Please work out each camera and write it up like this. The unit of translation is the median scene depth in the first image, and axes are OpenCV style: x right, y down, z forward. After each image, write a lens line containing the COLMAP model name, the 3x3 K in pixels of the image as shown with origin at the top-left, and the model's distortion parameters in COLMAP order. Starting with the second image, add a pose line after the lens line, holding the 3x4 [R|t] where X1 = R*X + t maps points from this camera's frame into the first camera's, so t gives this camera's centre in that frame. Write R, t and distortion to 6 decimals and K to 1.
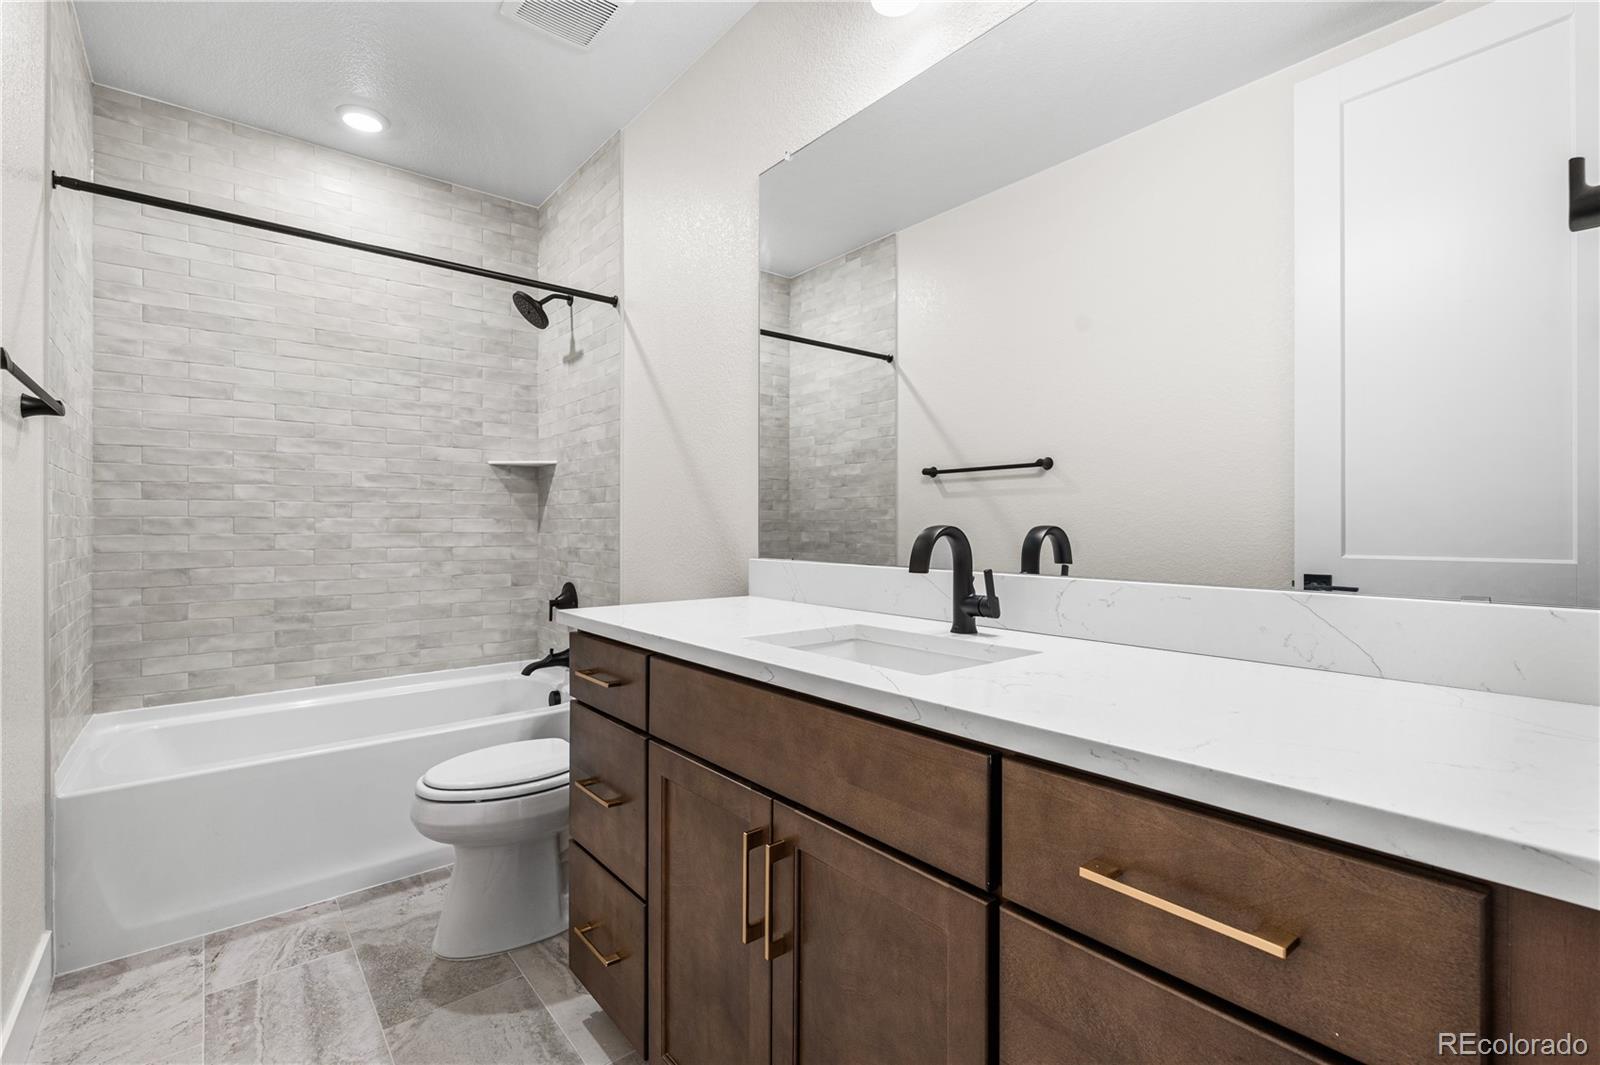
lens RADIAL K [[722.3, 0, 841.3], [0, 722.3, 517.7], [0, 0, 1]] dist [-0.003396, -0.000205]
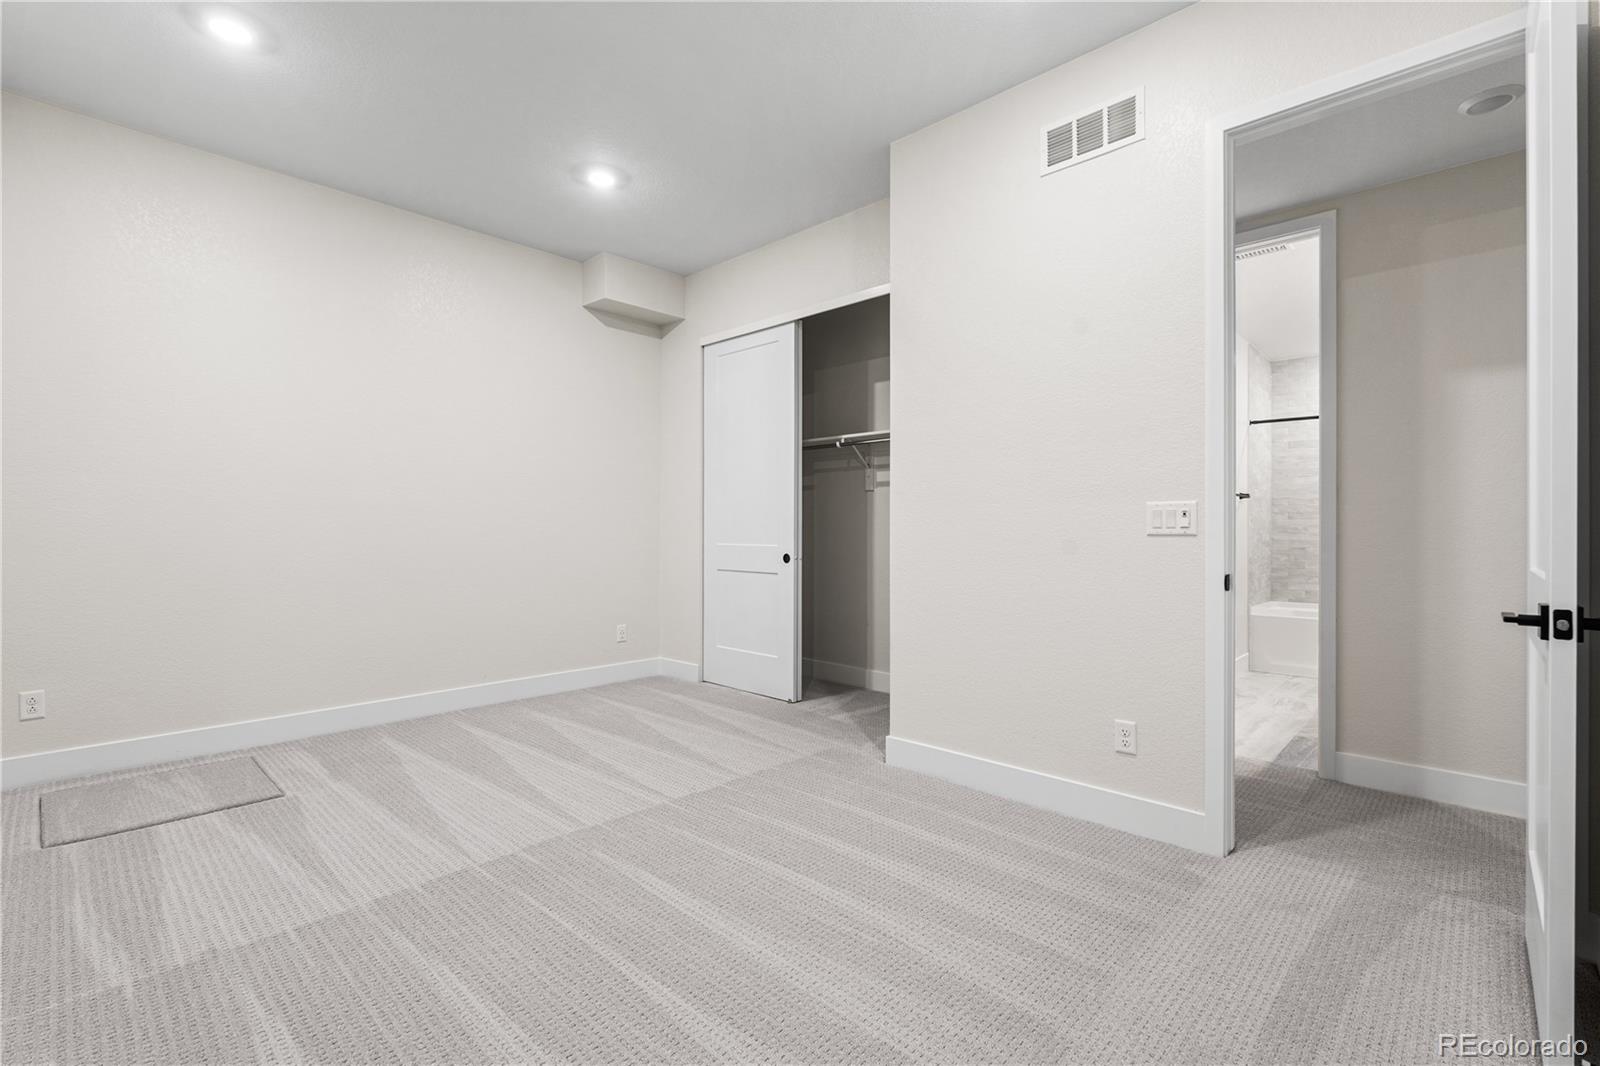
lens RADIAL K [[722.3, 0, 795.3], [0, 722.3, 537.3], [0, 0, 1]] dist [-0.003396, -0.000205]
pose [[0.088352, 0.013130, -0.996003, 1.389519], [0.006360, 0.999885, 0.013746, -0.008092], [0.996069, -0.007549, 0.088258, -0.940668]]
